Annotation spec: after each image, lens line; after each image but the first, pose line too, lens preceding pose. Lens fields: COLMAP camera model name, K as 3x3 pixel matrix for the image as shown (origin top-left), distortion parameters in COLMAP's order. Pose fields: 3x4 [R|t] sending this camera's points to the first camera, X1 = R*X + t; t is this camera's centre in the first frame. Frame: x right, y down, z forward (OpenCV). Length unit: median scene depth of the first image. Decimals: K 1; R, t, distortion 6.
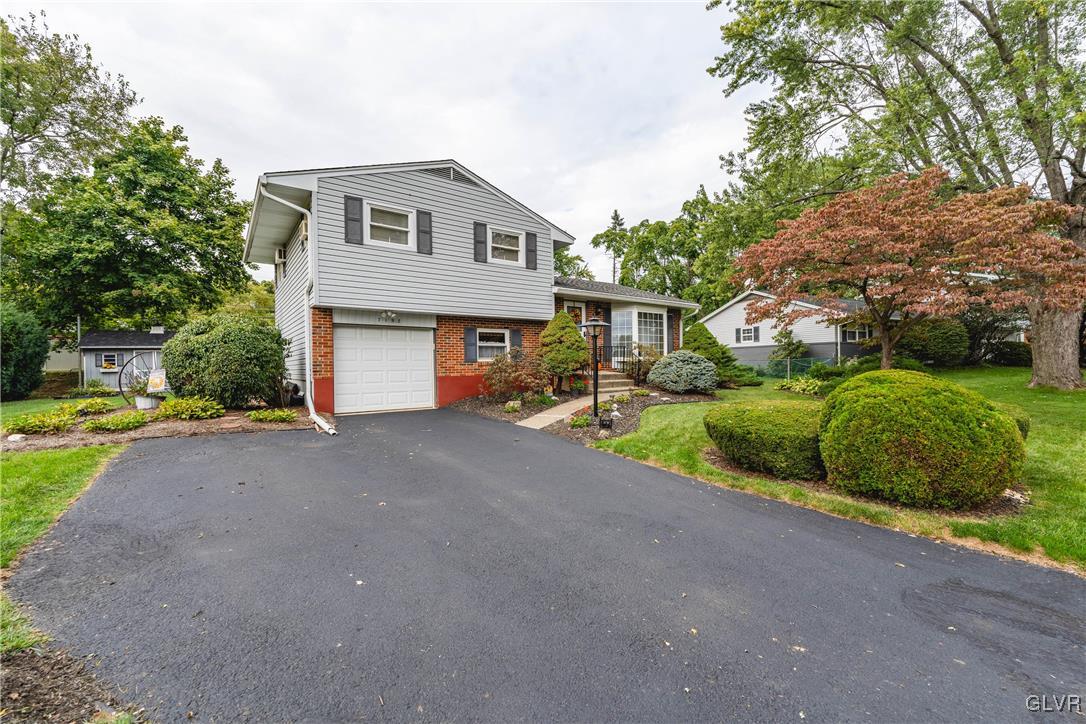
lens RADIAL K [[460.0, 0, 542.5], [0, 460.0, 349.4], [0, 0, 1]] dist [-0.001329, -0.000123]
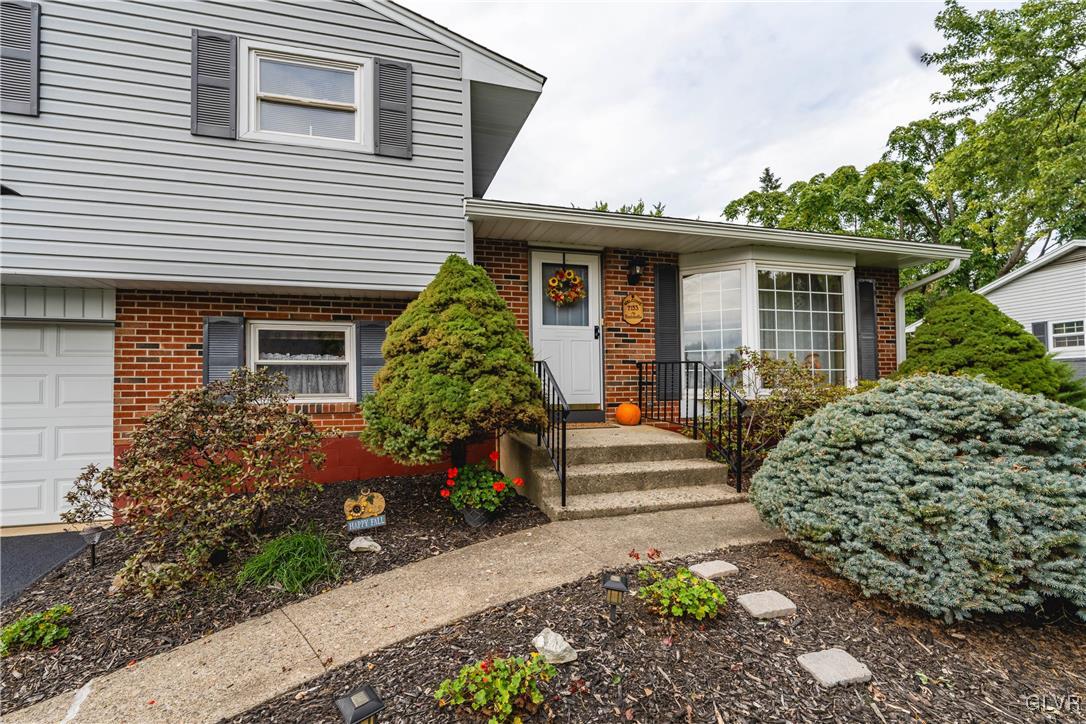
lens RADIAL K [[374.8, 0, 549.8], [0, 374.8, 361.7], [0, 0, 1]] dist [-0.000137, 0.000015]
pose [[0.907596, -0.010702, -0.419709, 0.214191], [0.007362, 0.999927, -0.009576, -0.005045], [0.419781, 0.005601, 0.907608, 0.768290]]
